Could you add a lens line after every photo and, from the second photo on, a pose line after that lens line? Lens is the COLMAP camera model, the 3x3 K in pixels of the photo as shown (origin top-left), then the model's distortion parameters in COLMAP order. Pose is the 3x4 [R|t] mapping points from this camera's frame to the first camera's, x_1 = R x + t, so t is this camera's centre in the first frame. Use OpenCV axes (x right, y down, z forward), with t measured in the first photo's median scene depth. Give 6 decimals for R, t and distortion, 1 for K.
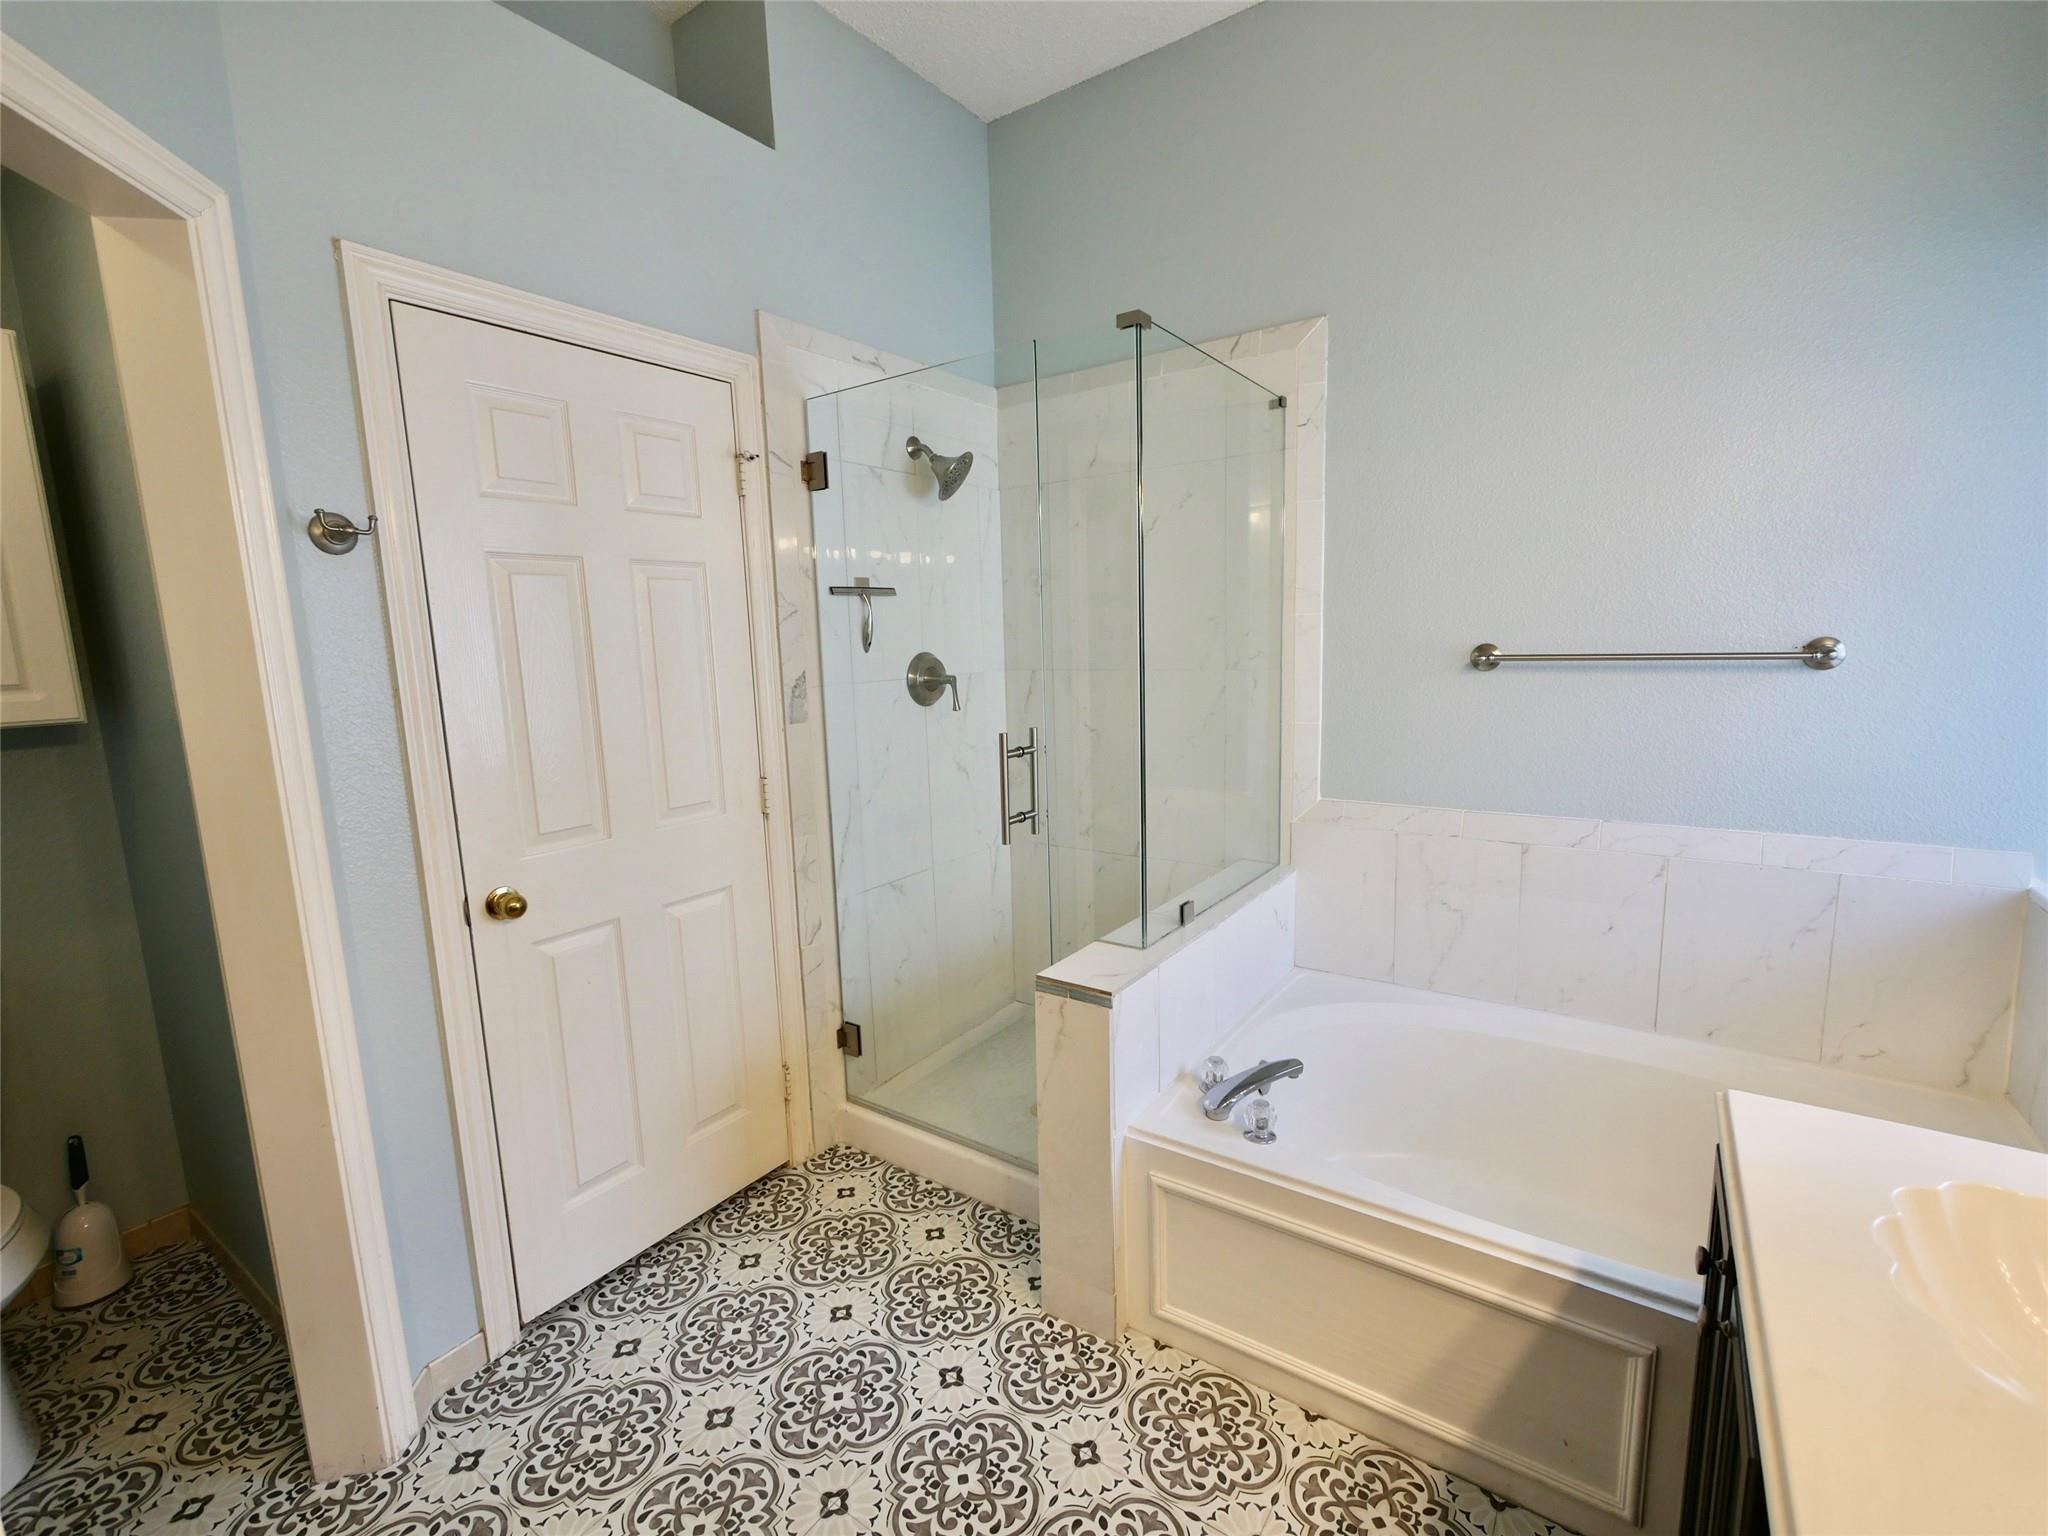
lens RADIAL K [[896.5, 0, 1026.7], [0, 896.5, 769.7], [0, 0, 1]] dist [-0.000970, -0.000276]
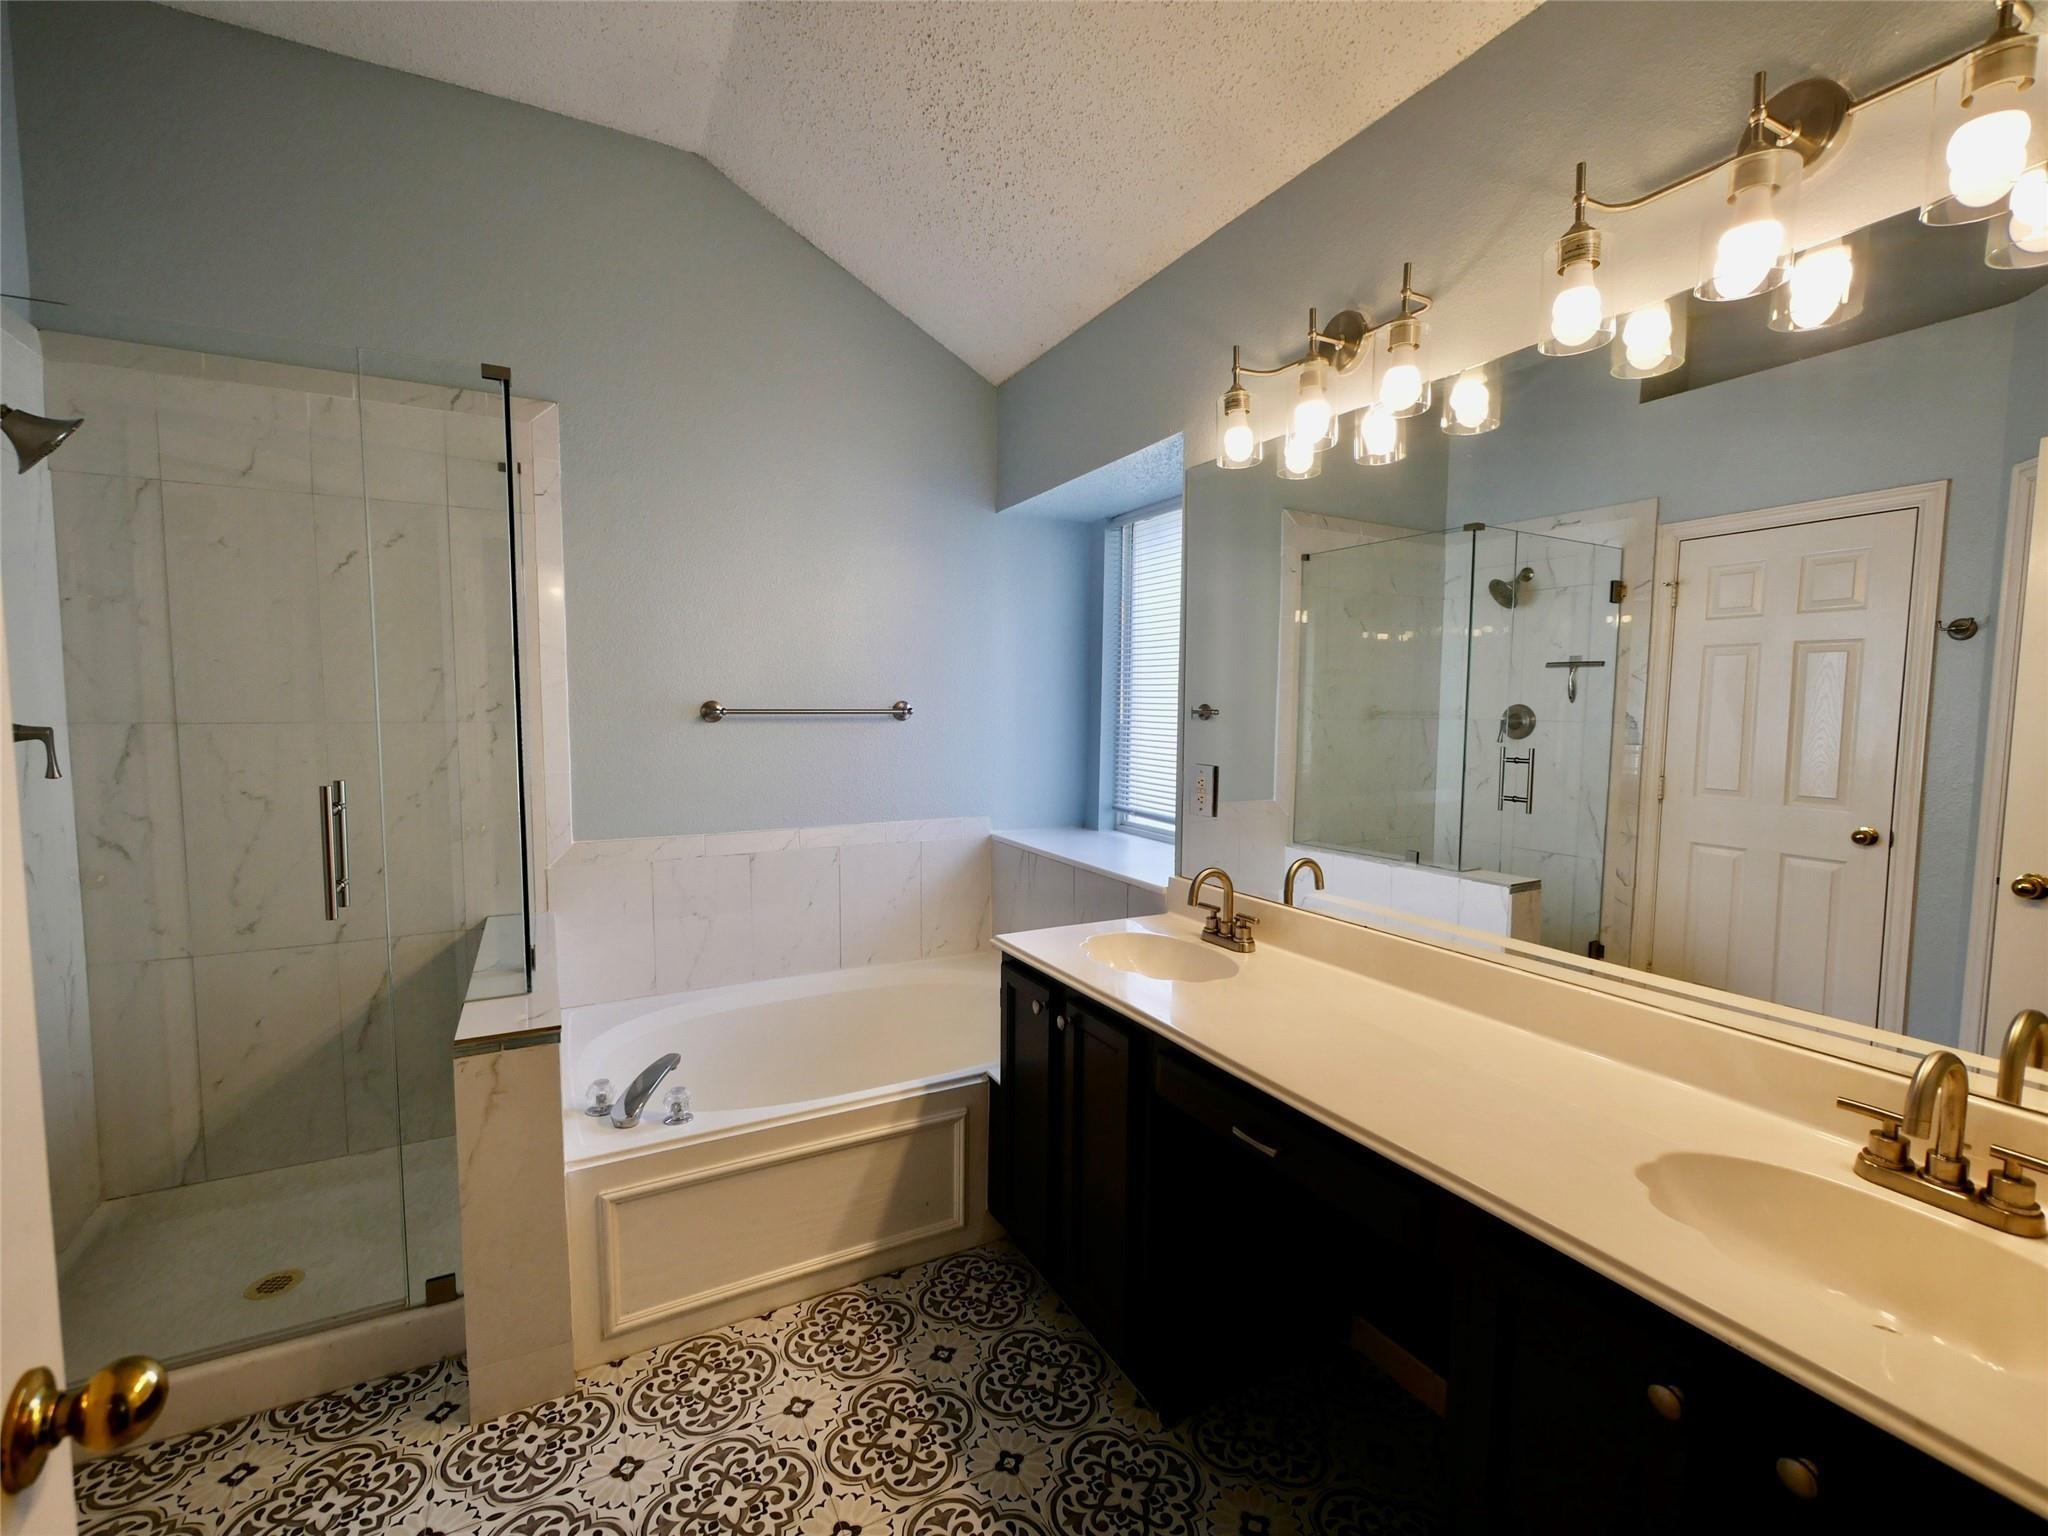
lens RADIAL K [[896.5, 0, 1027.4], [0, 896.5, 771.0], [0, 0, 1]] dist [-0.000970, -0.000276]
pose [[0.456036, -0.037850, 0.889156, -0.540218], [0.113413, 0.993421, -0.015880, 0.038434], [-0.882705, 0.108084, 0.457329, 0.041056]]
